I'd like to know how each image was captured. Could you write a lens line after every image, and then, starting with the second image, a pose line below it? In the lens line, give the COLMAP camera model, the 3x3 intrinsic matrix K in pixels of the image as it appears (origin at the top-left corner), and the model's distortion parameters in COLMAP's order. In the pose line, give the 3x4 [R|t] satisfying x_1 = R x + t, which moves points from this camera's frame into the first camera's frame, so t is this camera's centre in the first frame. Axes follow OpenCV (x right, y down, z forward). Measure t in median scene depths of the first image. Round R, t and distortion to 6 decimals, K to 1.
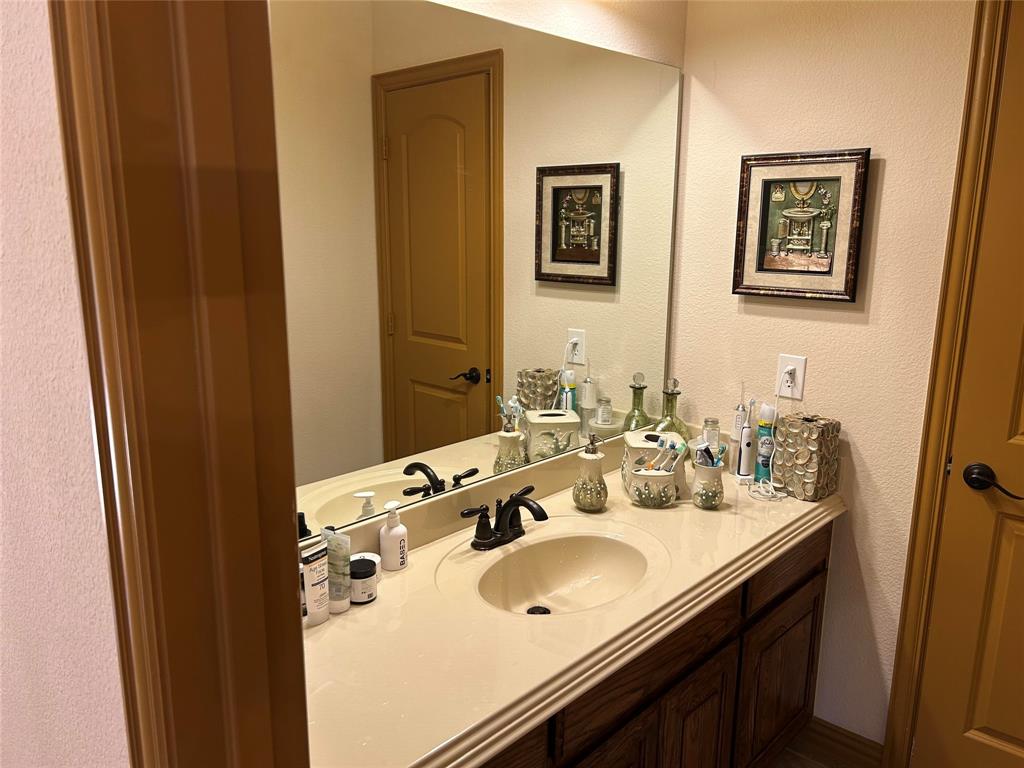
lens RADIAL K [[766.8, 0, 511.6], [0, 766.8, 384.4], [0, 0, 1]] dist [0.064945, -0.080902]
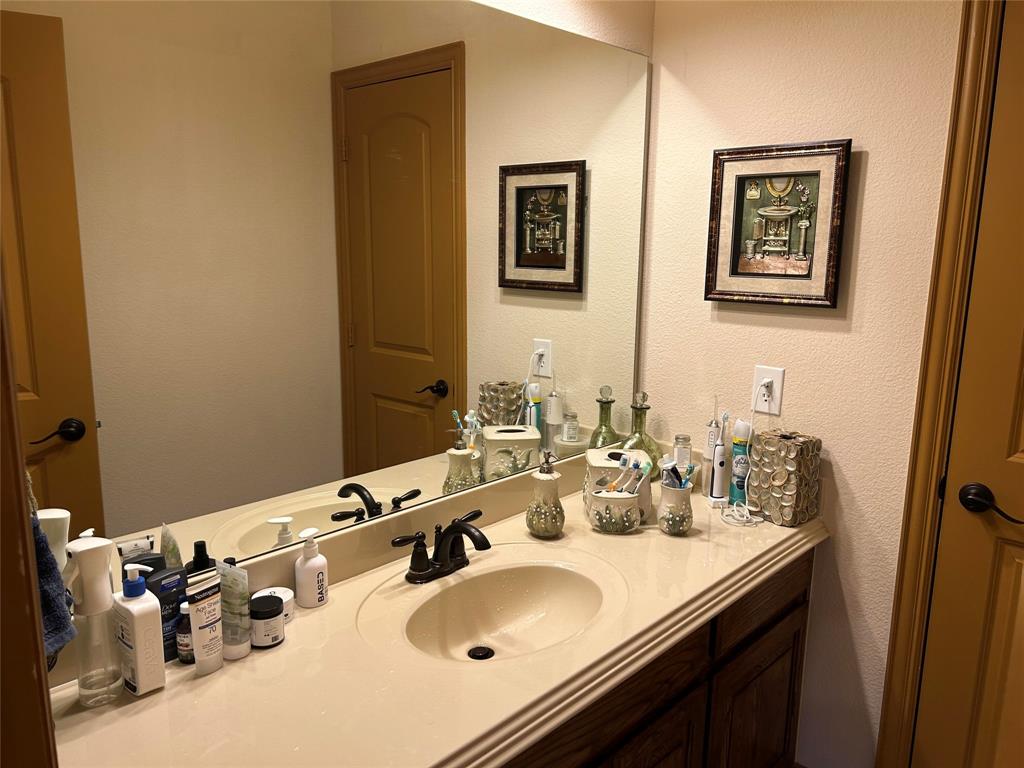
lens RADIAL K [[766.8, 0, 512.9], [0, 766.8, 386.6], [0, 0, 1]] dist [0.064945, -0.080902]
pose [[0.999981, 0.002839, 0.005540, 0.056289], [-0.002725, 0.999787, -0.020446, 0.005815], [-0.005597, 0.020430, 0.999776, 0.089852]]
